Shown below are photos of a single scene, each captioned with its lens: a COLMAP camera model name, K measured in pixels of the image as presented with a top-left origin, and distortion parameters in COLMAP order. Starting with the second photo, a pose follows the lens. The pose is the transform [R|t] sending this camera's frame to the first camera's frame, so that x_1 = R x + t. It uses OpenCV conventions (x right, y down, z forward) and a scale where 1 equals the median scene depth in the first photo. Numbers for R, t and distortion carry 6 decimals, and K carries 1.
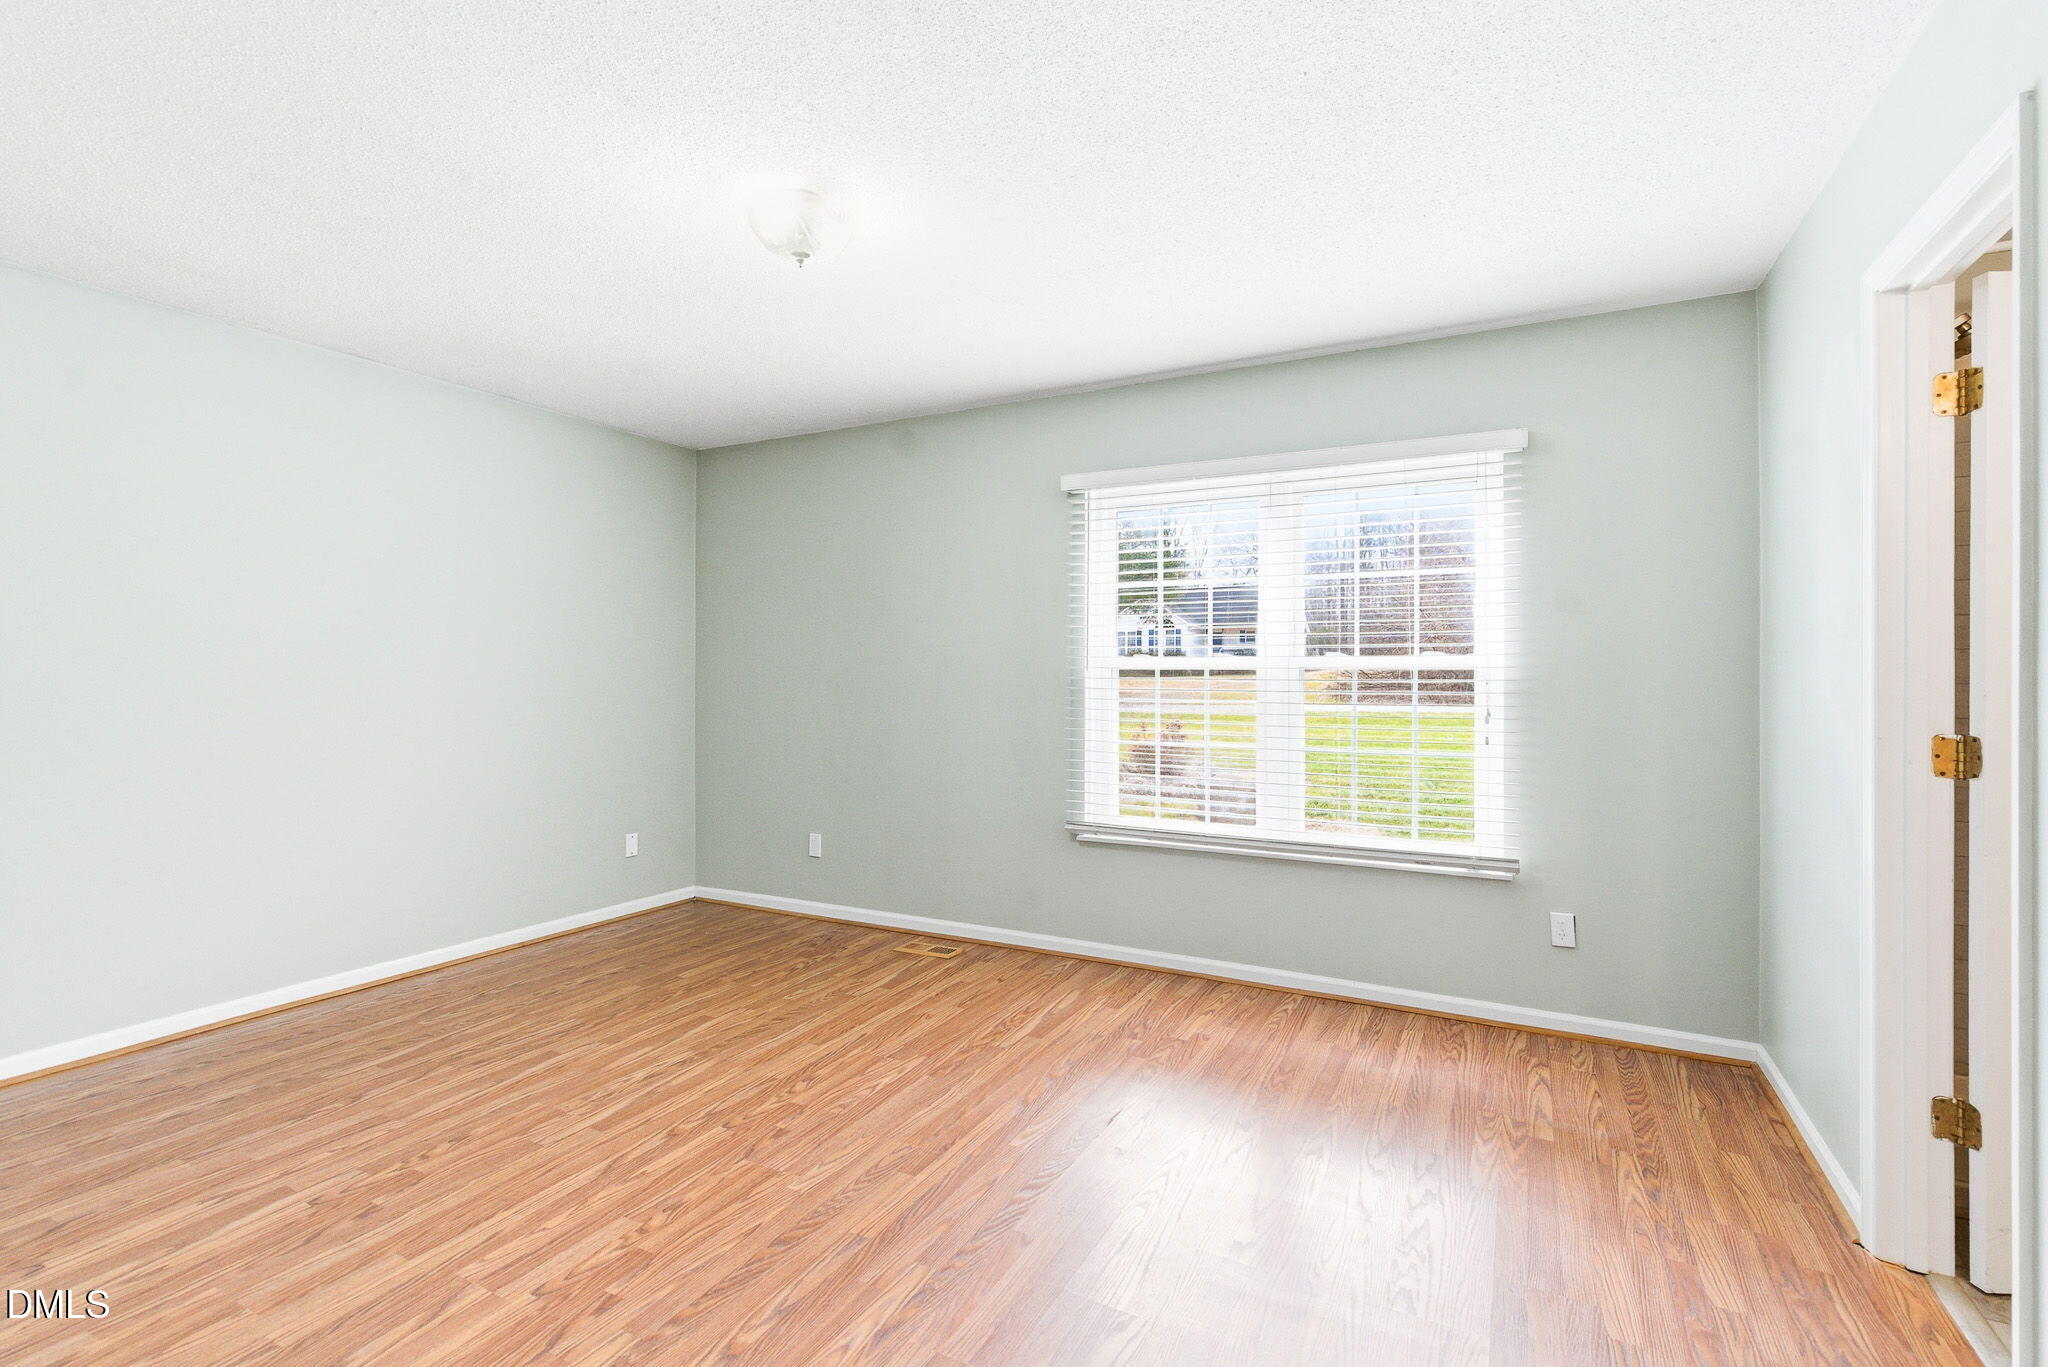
lens RADIAL K [[933.2, 0, 1016.6], [0, 933.2, 667.5], [0, 0, 1]] dist [0.001011, -0.002101]
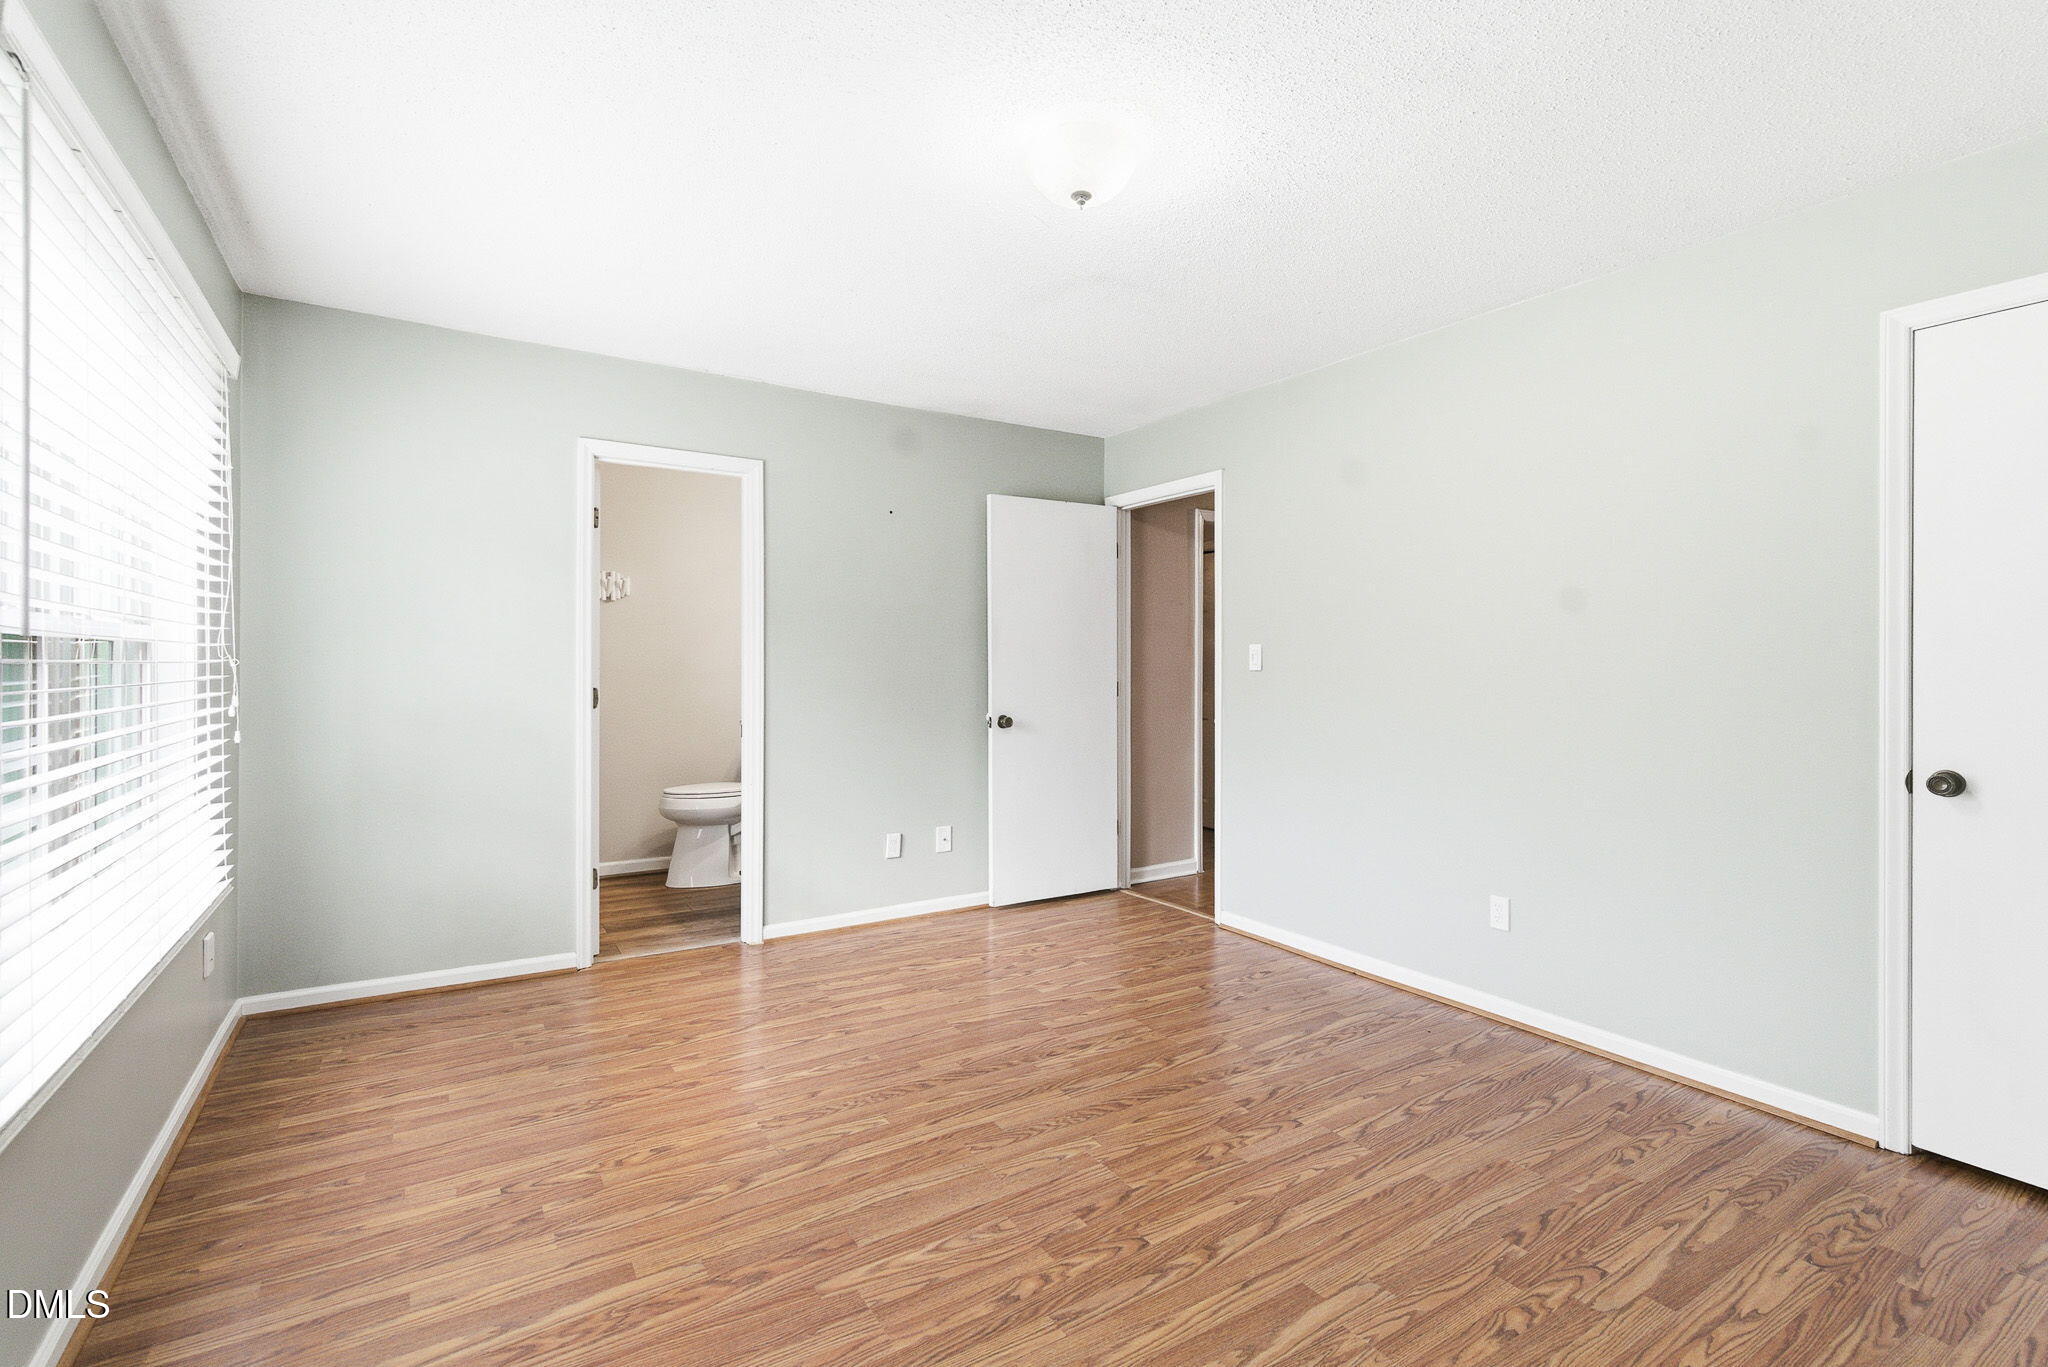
lens RADIAL K [[933.2, 0, 1024.9], [0, 933.2, 674.4], [0, 0, 1]] dist [0.001011, -0.002101]
pose [[-0.870341, -0.015835, 0.492194, -0.671499], [-0.013306, 0.999874, 0.008640, 0.011619], [-0.492269, 0.000970, -0.870443, 1.930554]]
